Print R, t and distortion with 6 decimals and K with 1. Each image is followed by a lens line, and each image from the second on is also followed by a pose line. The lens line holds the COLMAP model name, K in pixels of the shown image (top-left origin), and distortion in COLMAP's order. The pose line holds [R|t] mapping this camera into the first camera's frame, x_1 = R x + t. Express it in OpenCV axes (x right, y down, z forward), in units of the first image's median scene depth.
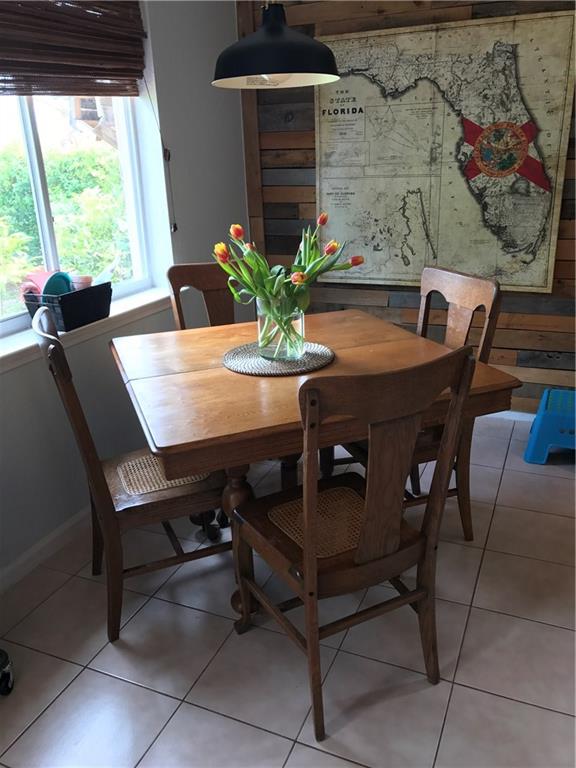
lens RADIAL K [[634.0, 0, 287.9], [0, 634.0, 383.7], [0, 0, 1]] dist [0.050321, -0.029303]
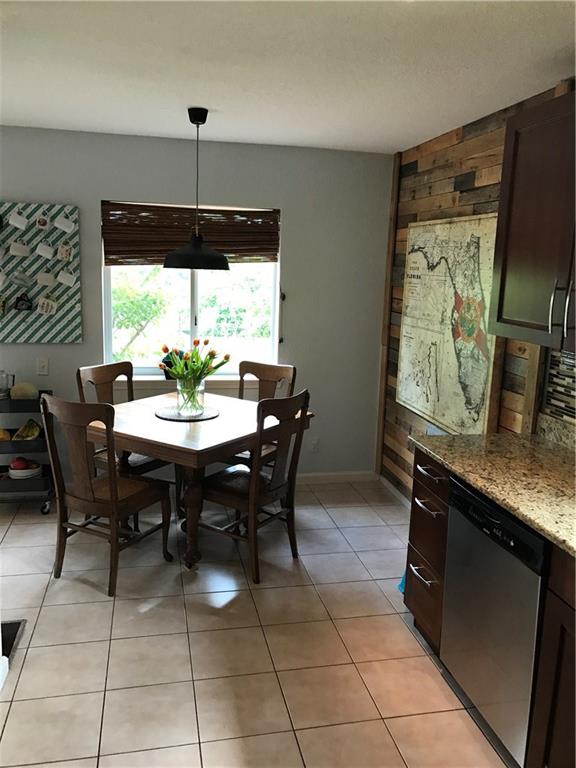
lens RADIAL K [[634.0, 0, 287.7], [0, 634.0, 383.9], [0, 0, 1]] dist [0.050321, -0.029303]
pose [[0.587990, 0.201644, -0.783331, 1.050762], [-0.322514, 0.946563, 0.001575, -0.151681], [0.741790, 0.251709, 0.621603, 0.076521]]
